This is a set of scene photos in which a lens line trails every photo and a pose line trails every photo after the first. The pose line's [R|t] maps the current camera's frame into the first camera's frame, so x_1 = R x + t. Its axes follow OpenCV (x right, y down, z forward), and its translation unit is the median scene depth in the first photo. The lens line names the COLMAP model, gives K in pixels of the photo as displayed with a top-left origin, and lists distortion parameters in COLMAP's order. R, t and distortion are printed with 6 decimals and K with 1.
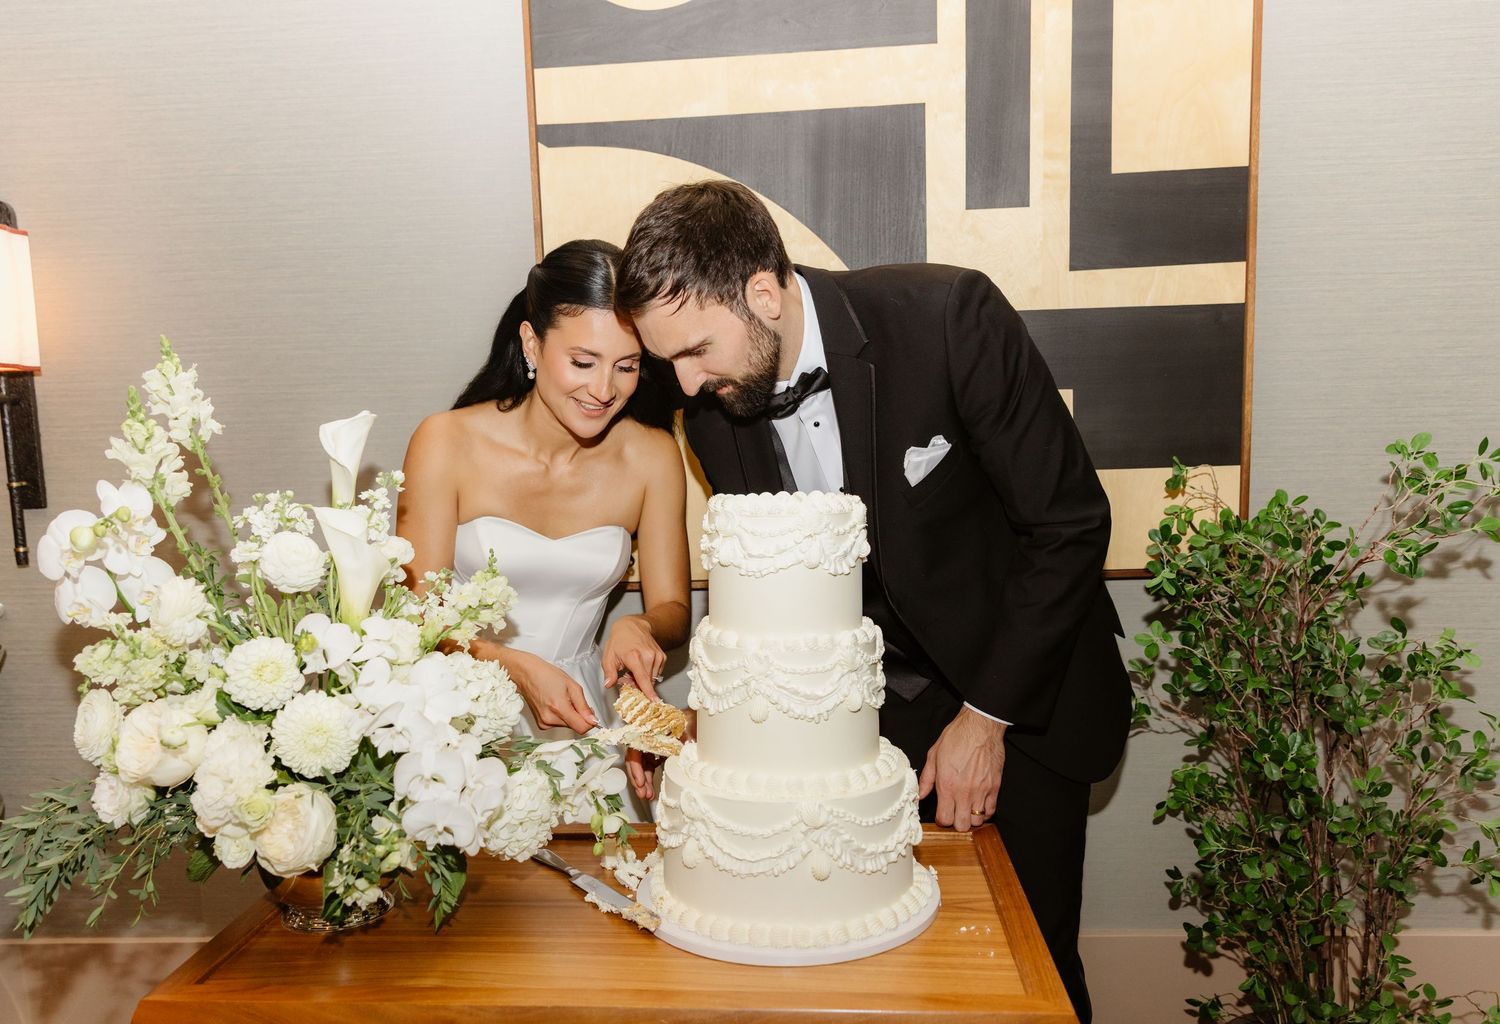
lens RADIAL K [[1157.6, 0, 712.9], [0, 1157.6, 581.4], [0, 0, 1]] dist [0.009443, -0.007072]
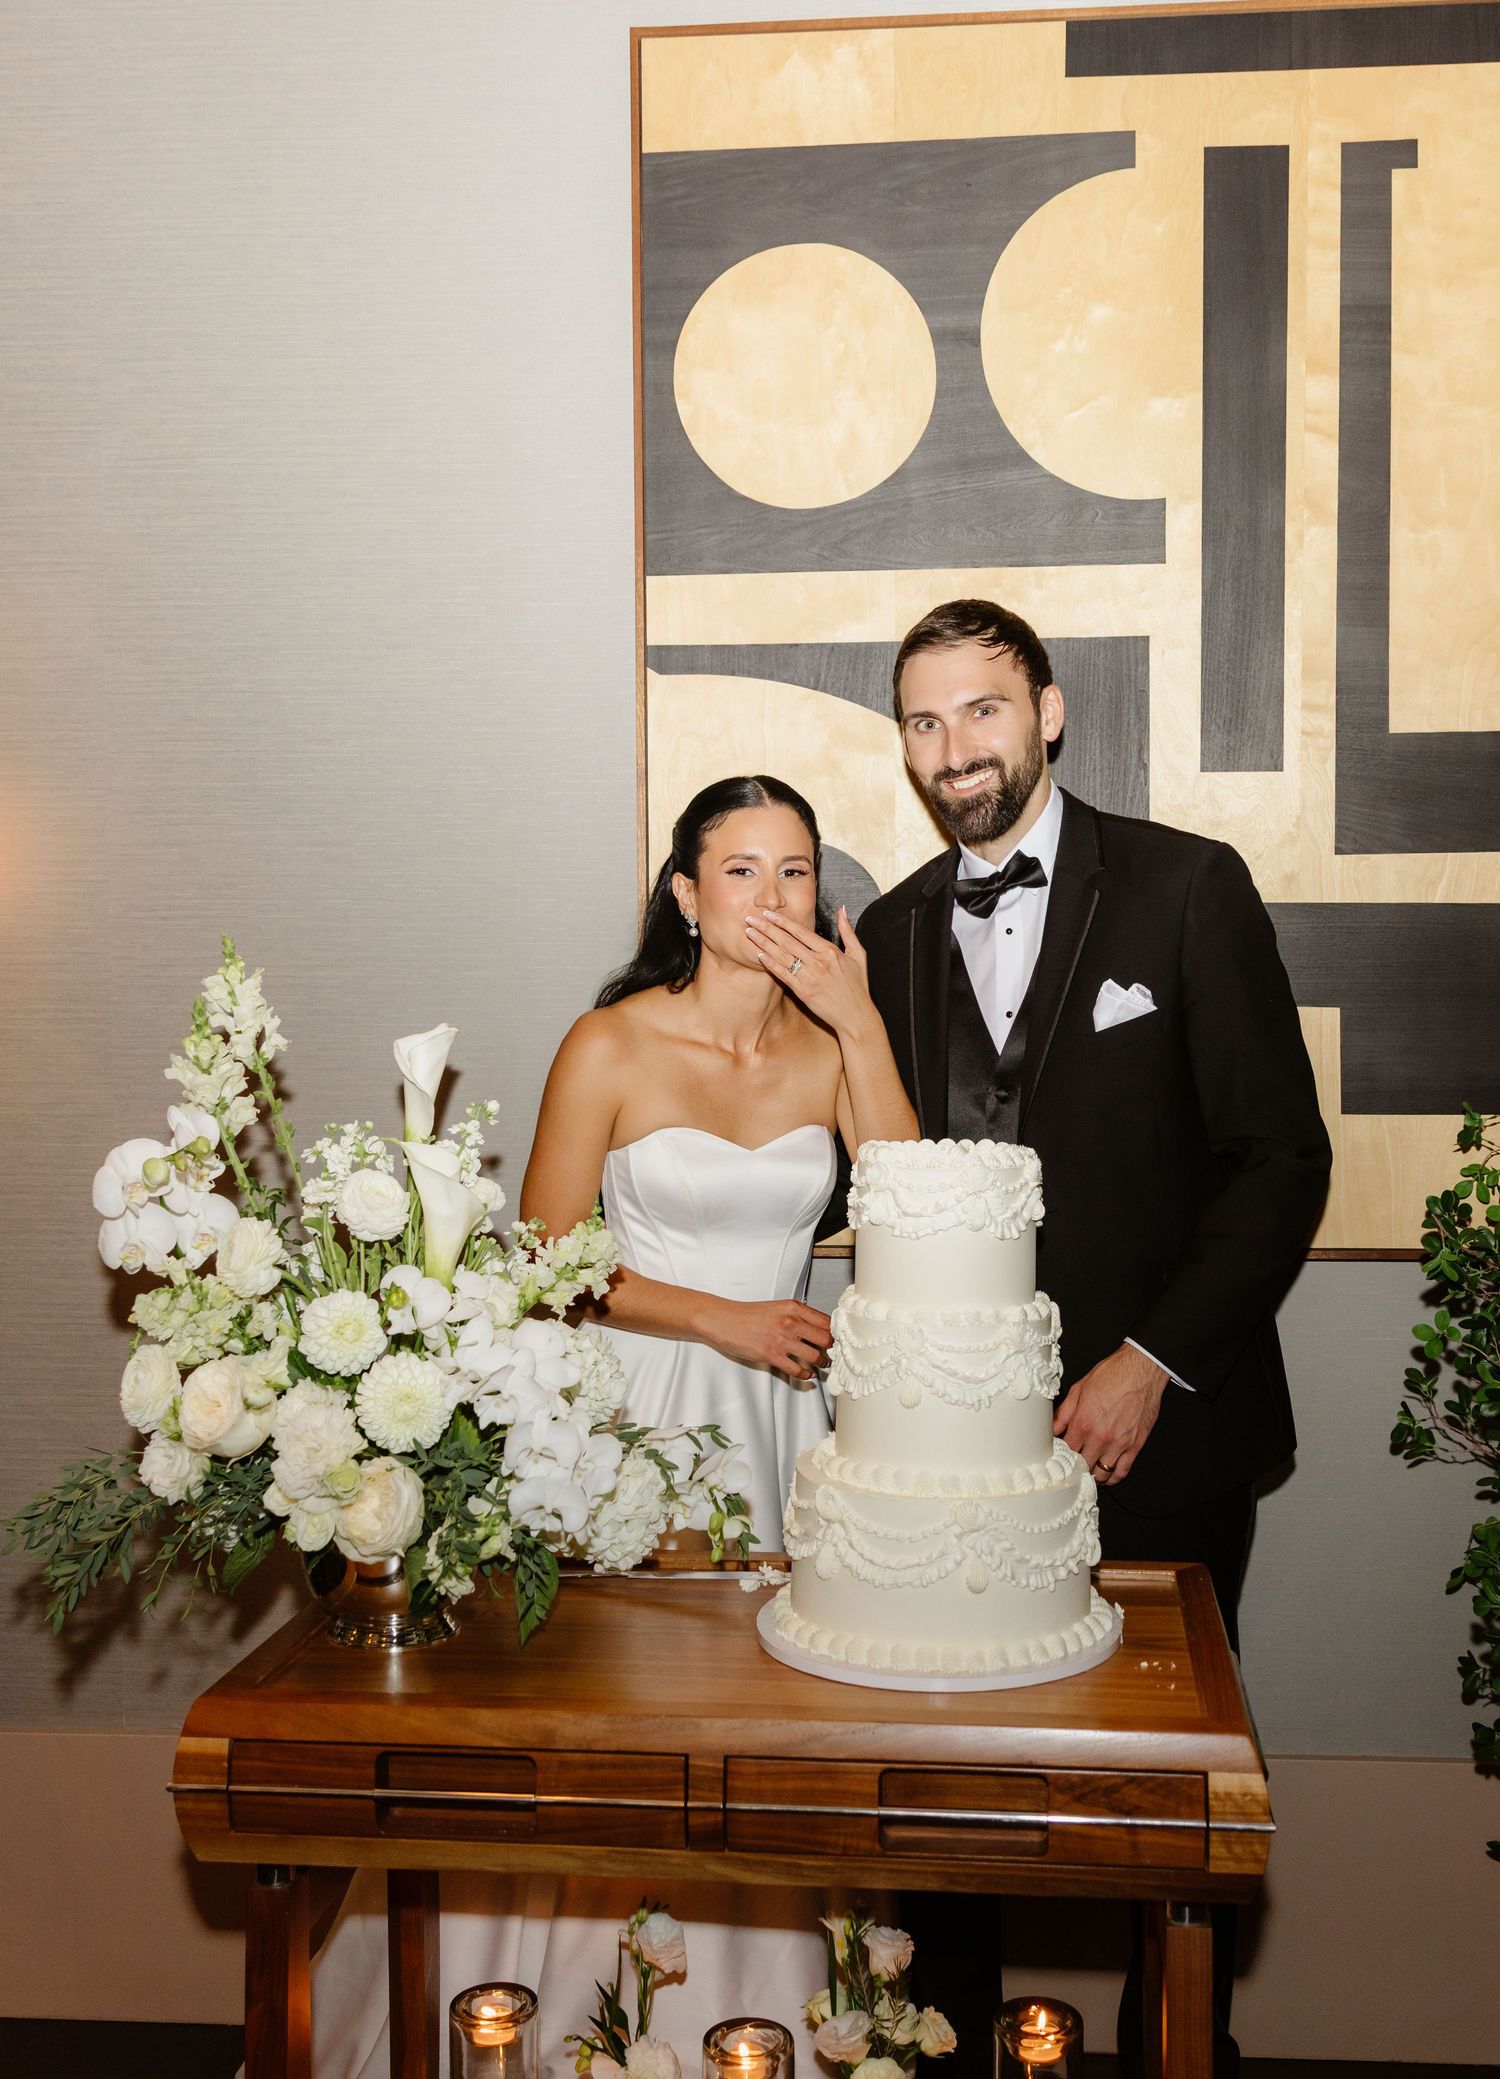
lens RADIAL K [[2064.2, 0, 836.0], [0, 2064.2, 1055.4], [0, 0, 1]] dist [0.015187, -0.001795]
pose [[0.999487, 0.031333, -0.006682, -0.012619], [-0.031835, 0.994750, -0.097257, 0.011220], [0.003599, 0.097420, 0.995237, -0.534446]]
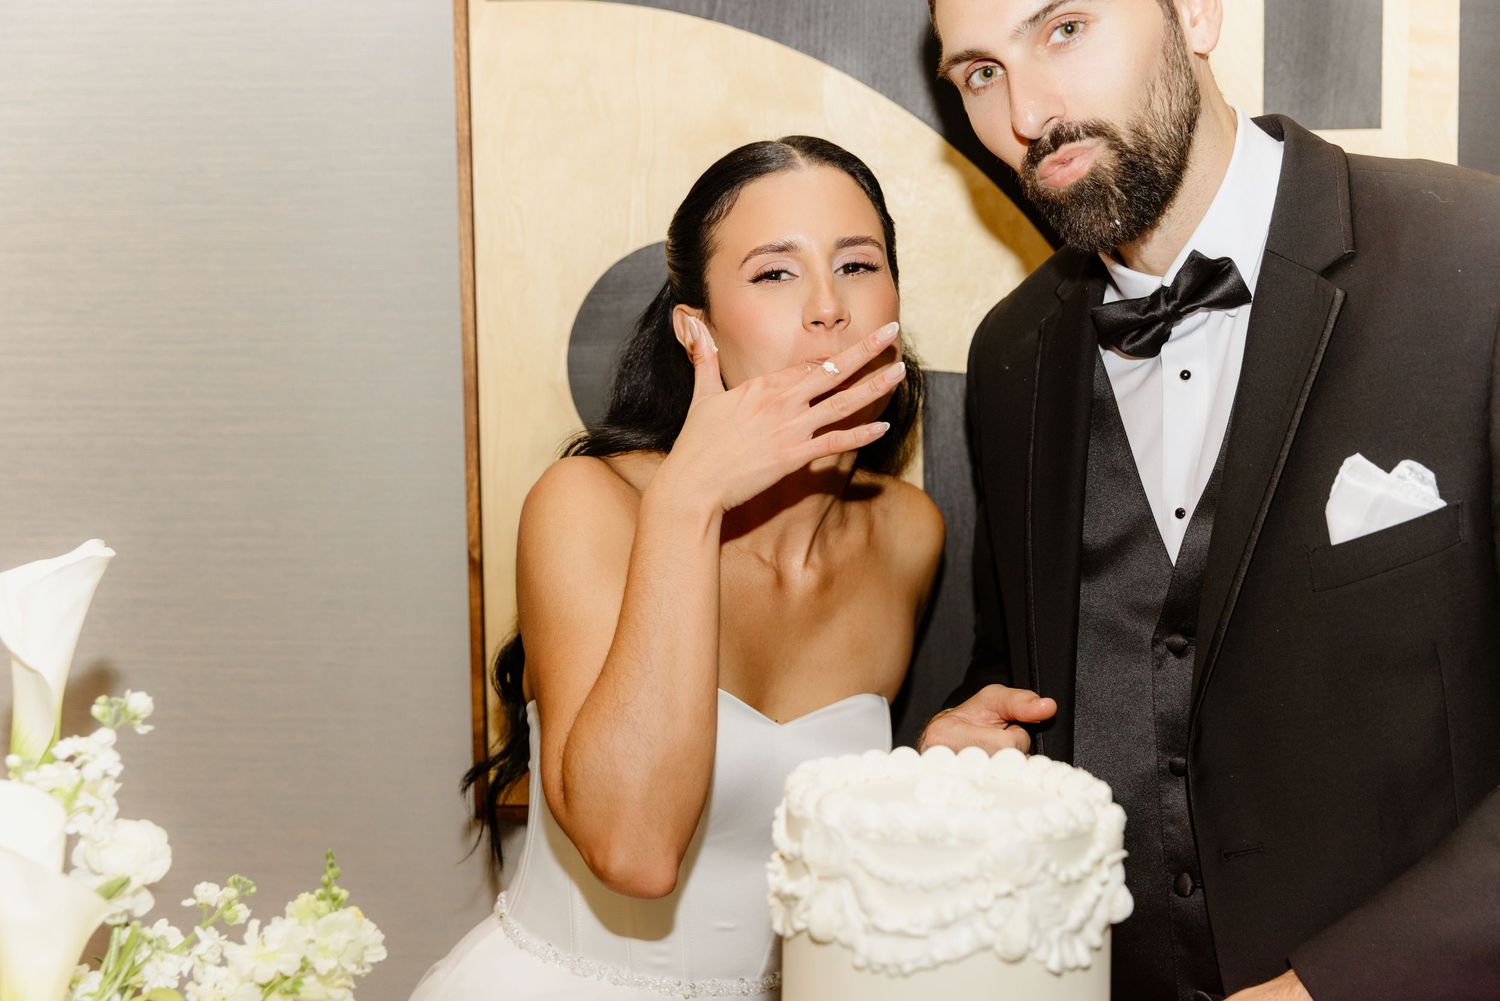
lens RADIAL K [[1864.4, 0, 754.5], [0, 1864.4, 502.3], [0, 0, 1]] dist [0.000145, -0.011515]
pose [[0.999801, 0.019900, -0.001292, -0.018393], [-0.019942, 0.997556, -0.066966, -0.134412], [-0.000043, 0.066979, 0.997754, 0.233930]]
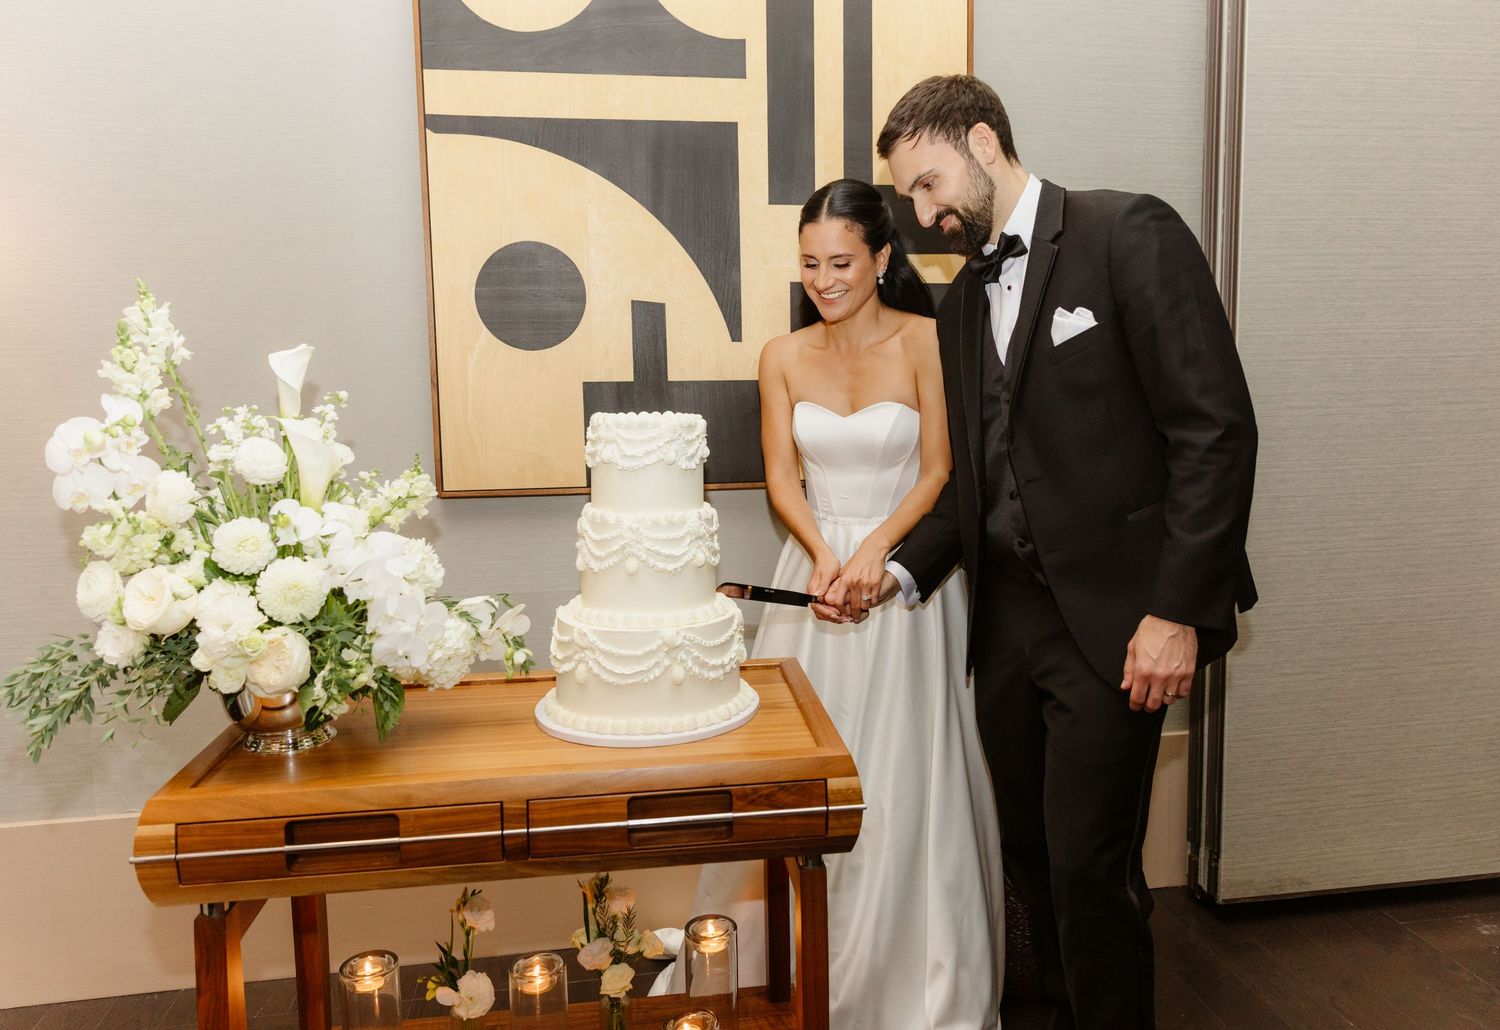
lens RADIAL K [[1087.1, 0, 794.3], [0, 1087.1, 475.2], [0, 0, 1]] dist [0.007798, -0.009141]
pose [[0.970123, -0.001539, 0.242608, -0.083876], [0.009912, 0.999396, -0.033295, 0.045011], [-0.242411, 0.034705, 0.969553, -0.303065]]
